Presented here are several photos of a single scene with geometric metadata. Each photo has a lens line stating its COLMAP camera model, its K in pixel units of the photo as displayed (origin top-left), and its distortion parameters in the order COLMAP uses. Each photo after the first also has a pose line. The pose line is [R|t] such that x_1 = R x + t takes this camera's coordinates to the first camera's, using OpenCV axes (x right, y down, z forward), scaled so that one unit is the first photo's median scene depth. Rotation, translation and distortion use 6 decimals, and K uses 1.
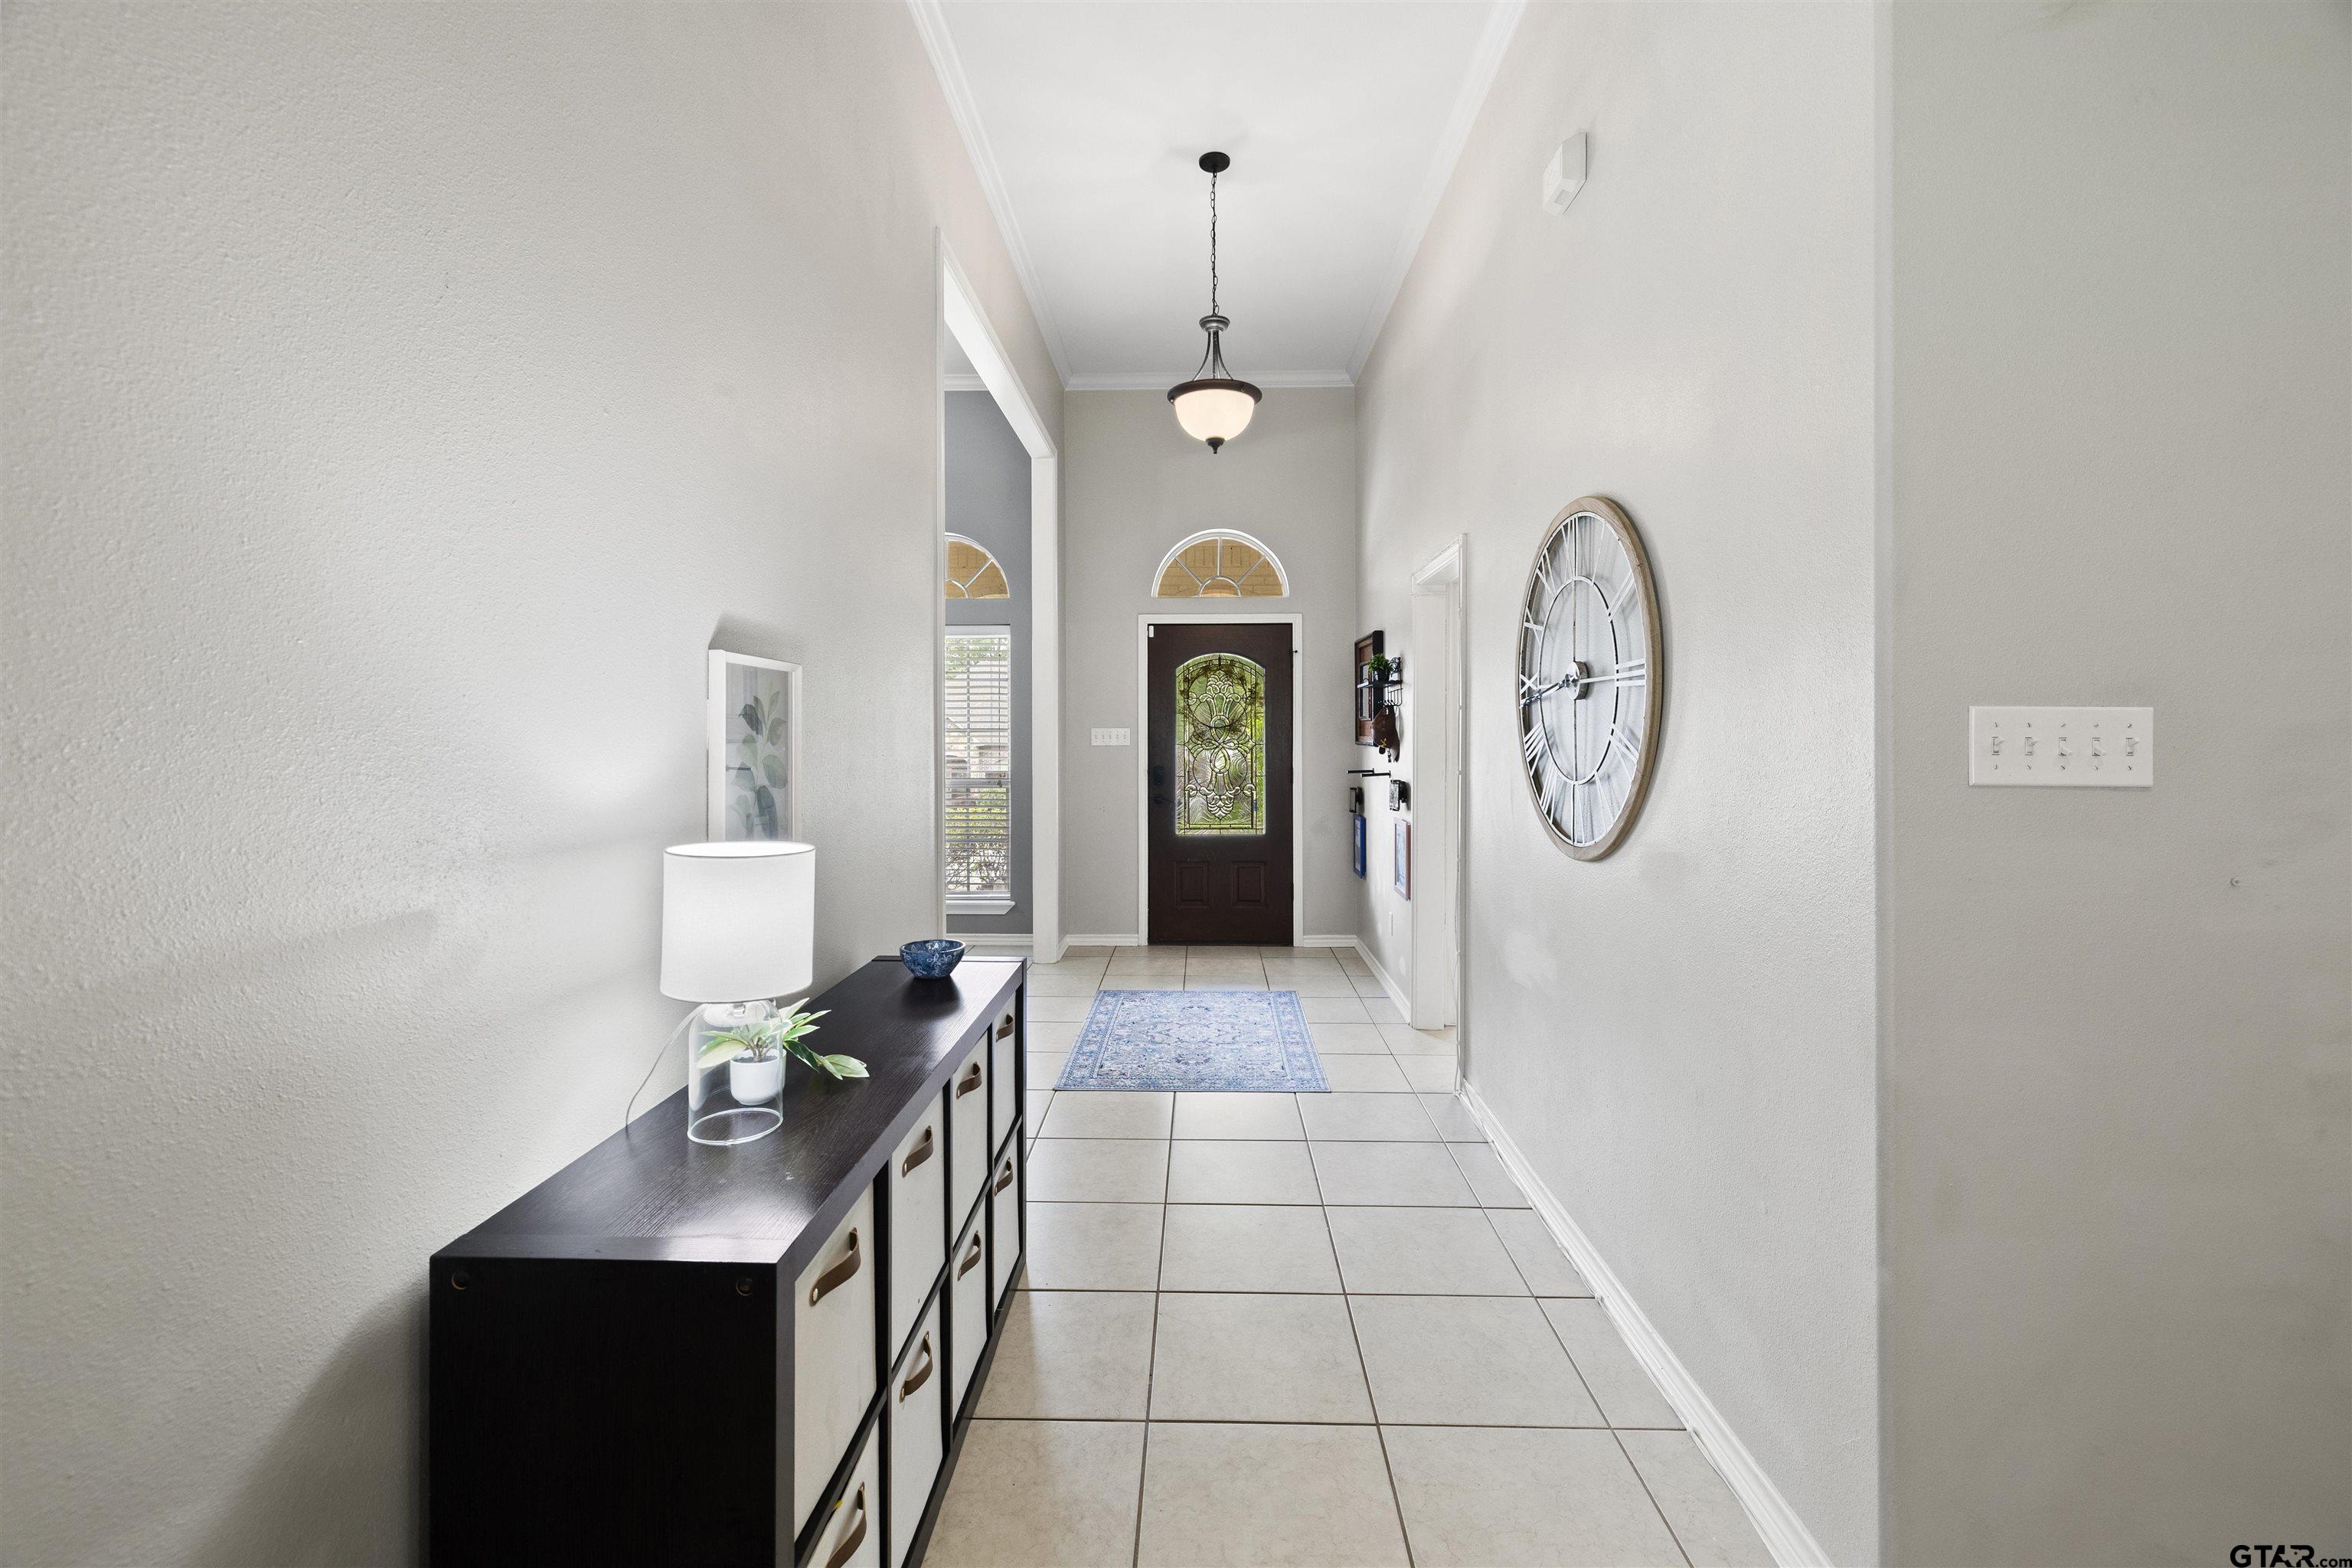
lens RADIAL K [[1010.7, 0, 1176.4], [0, 1010.7, 728.6], [0, 0, 1]] dist [-0.000235, 0.000088]
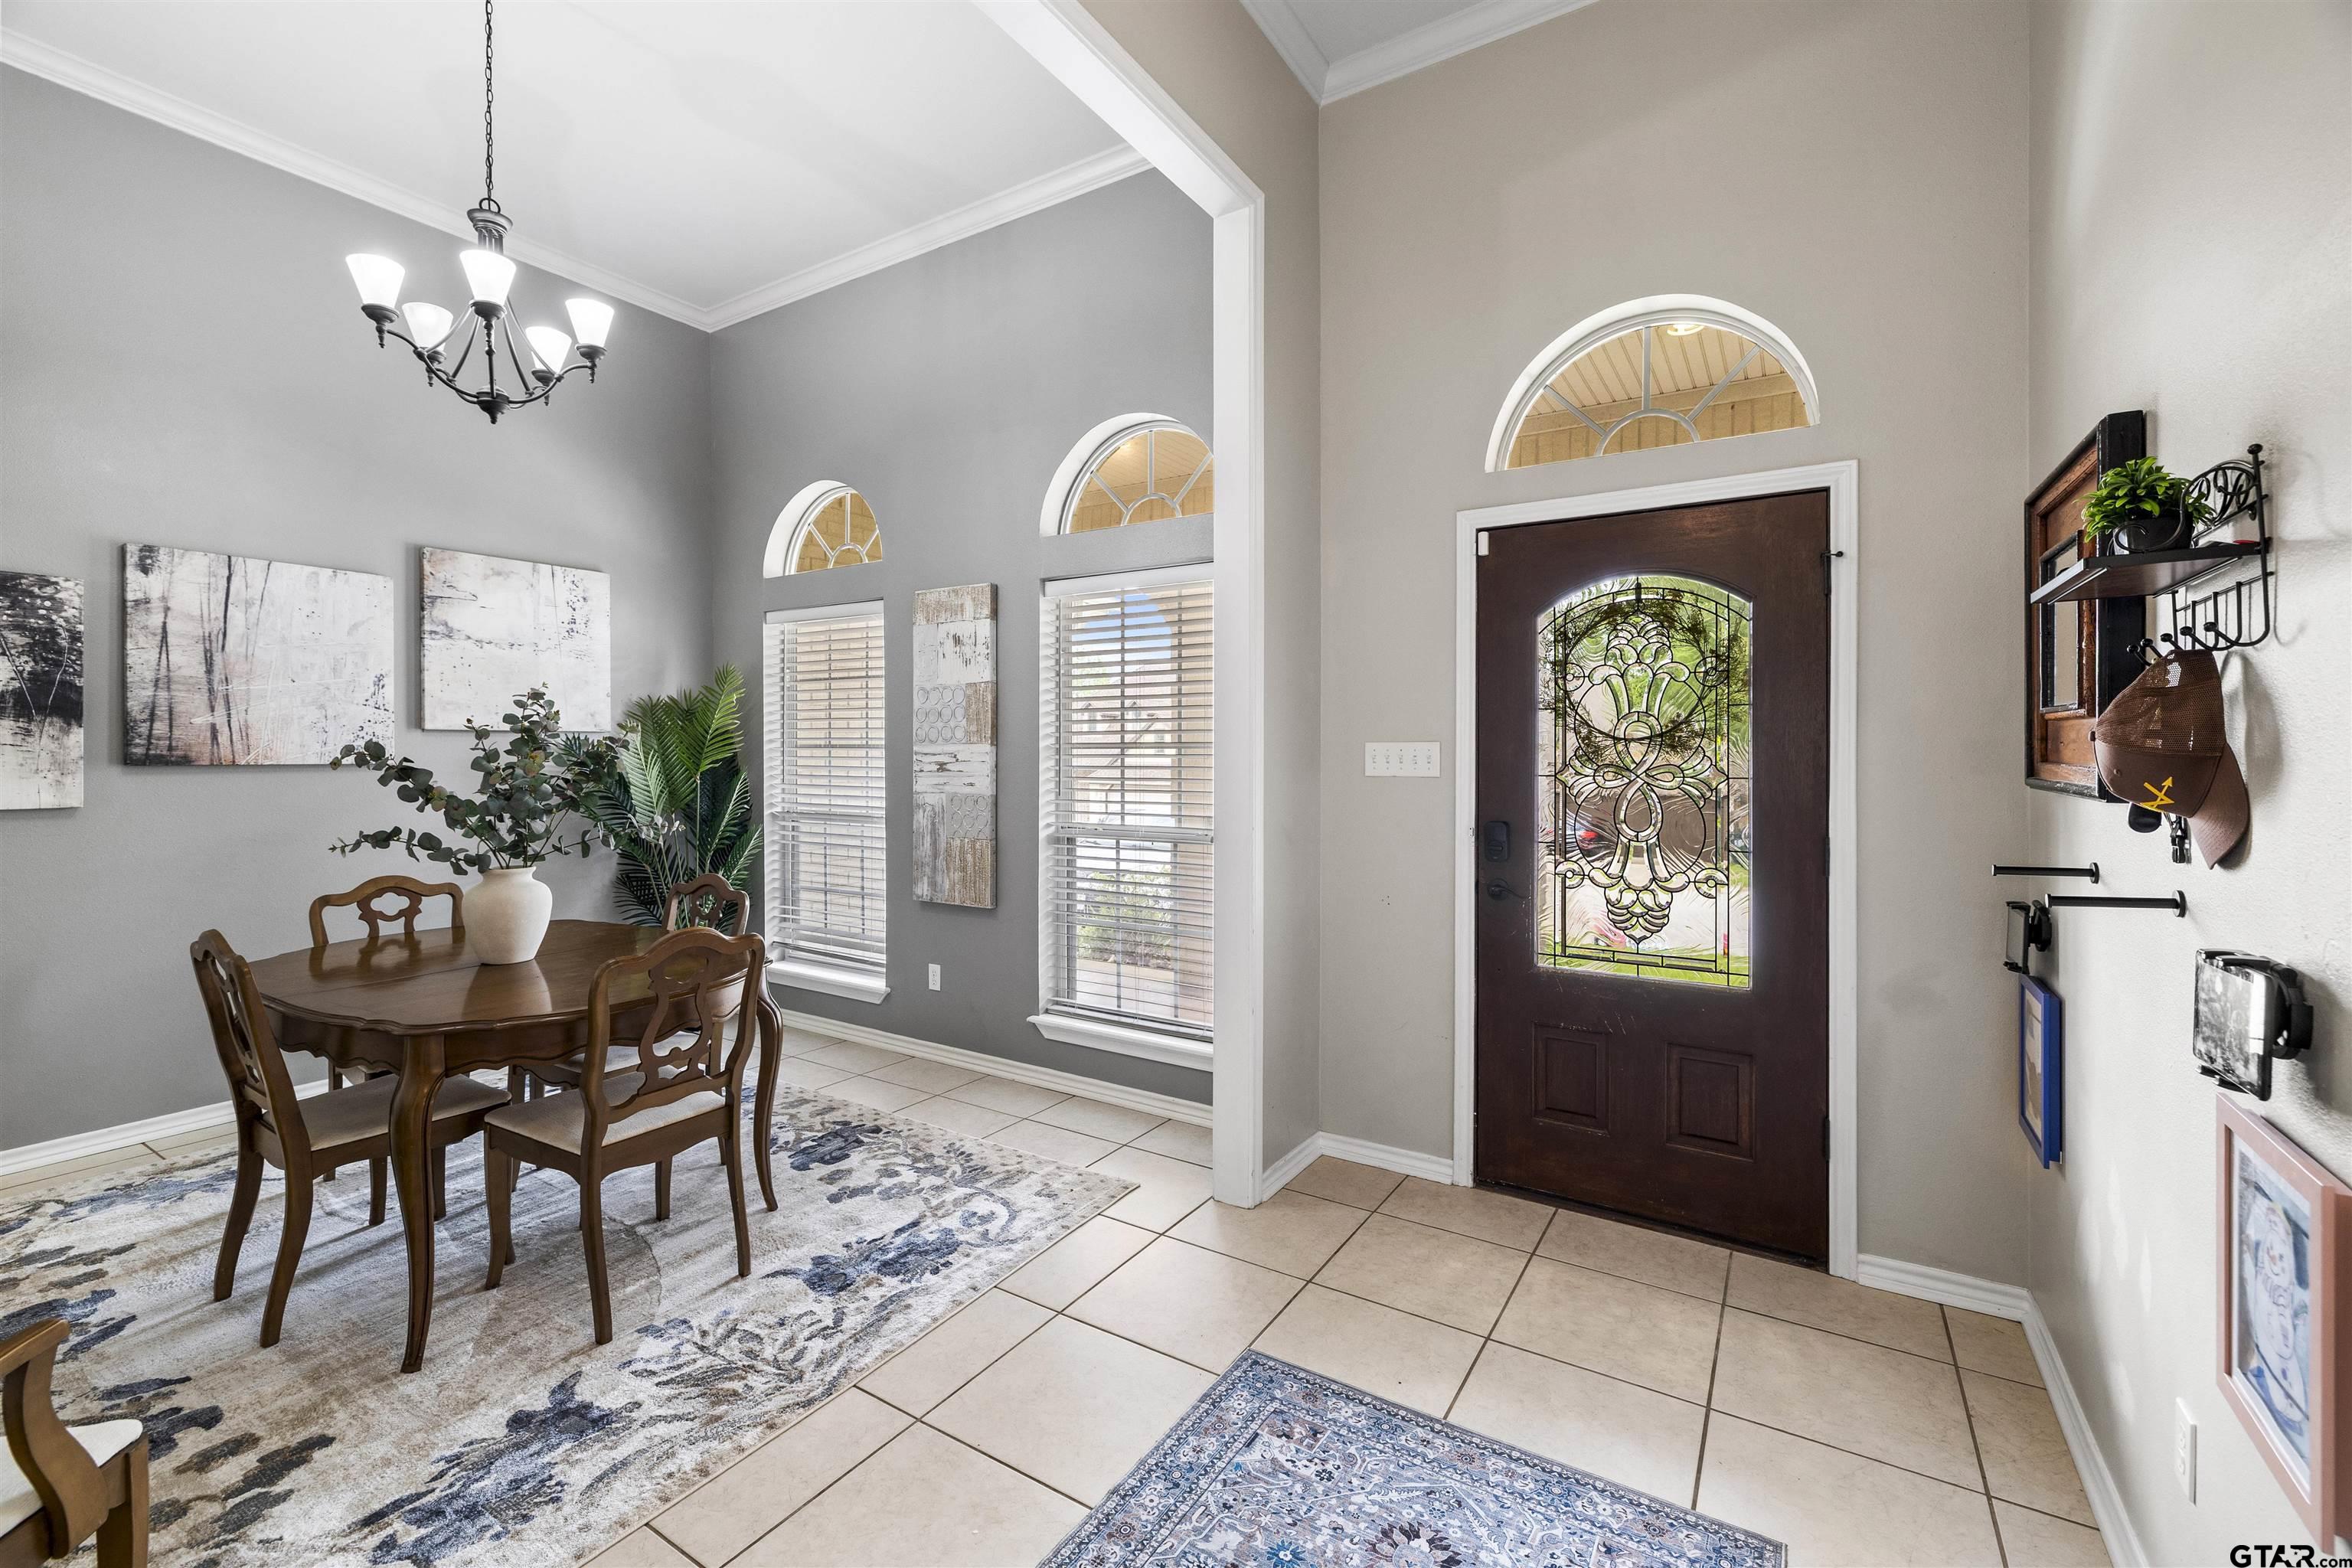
lens RADIAL K [[991.8, 0, 1177.4], [0, 991.8, 748.4], [0, 0, 1]] dist [-0.000489, -0.000024]
pose [[0.858890, 0.001986, -0.512157, 0.094210], [0.000471, 0.999989, 0.004667, 0.000485], [0.512160, -0.004250, 0.858879, 0.519317]]
